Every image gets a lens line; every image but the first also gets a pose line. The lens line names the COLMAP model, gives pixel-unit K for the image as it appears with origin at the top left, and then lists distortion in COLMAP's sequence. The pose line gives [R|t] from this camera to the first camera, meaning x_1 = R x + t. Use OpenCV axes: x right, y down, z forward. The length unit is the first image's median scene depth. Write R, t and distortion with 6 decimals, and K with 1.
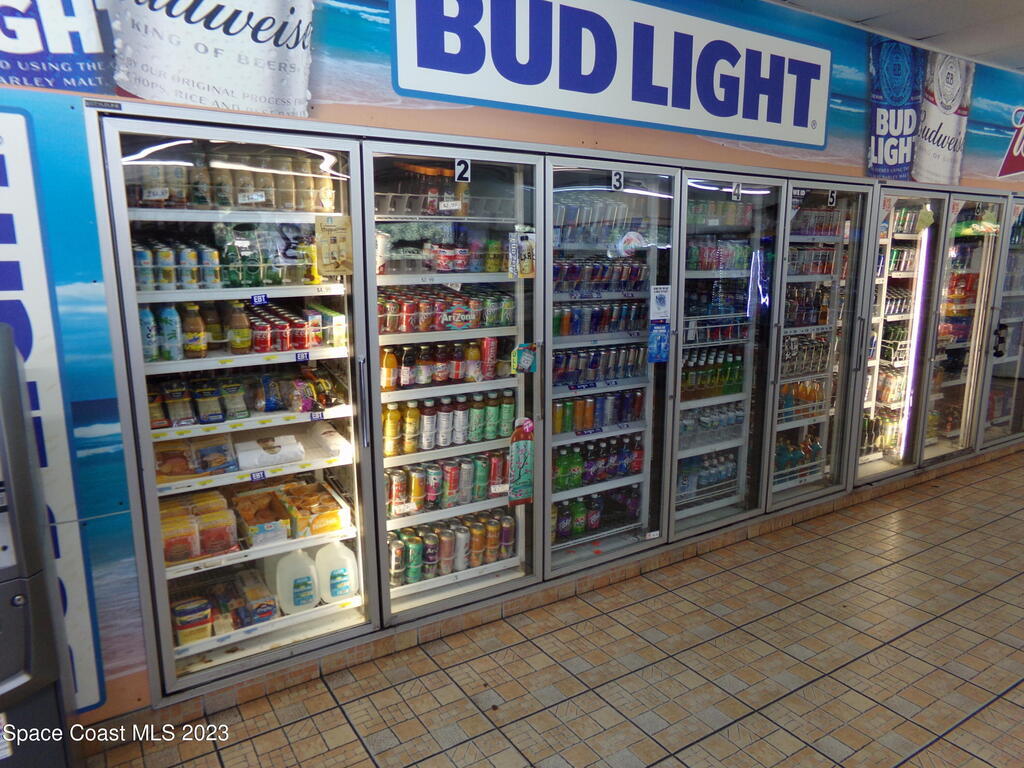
lens RADIAL K [[718.0, 0, 514.0], [0, 718.0, 389.4], [0, 0, 1]] dist [-0.014038, 0.055221]
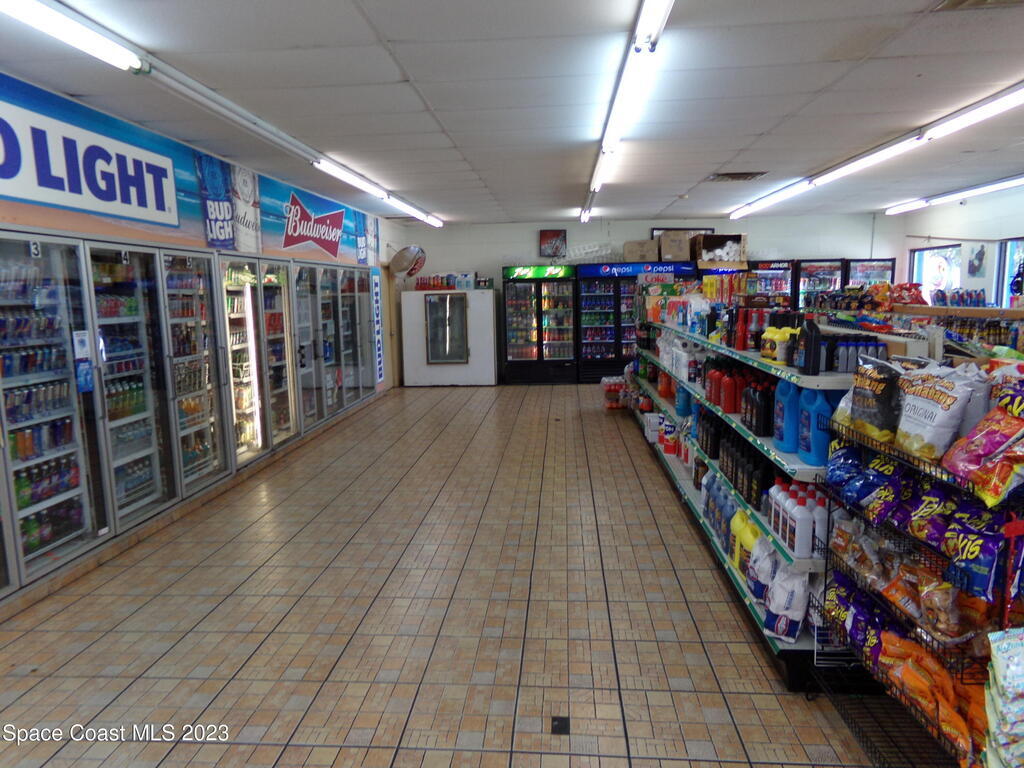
lens RADIAL K [[718.0, 0, 513.4], [0, 718.0, 411.3], [0, 0, 1]] dist [-0.014038, 0.055221]
pose [[0.613978, -0.142086, 0.776429, -0.295578], [0.161983, 0.985410, 0.052238, 0.046395], [-0.772523, 0.093695, 0.628036, -0.332119]]
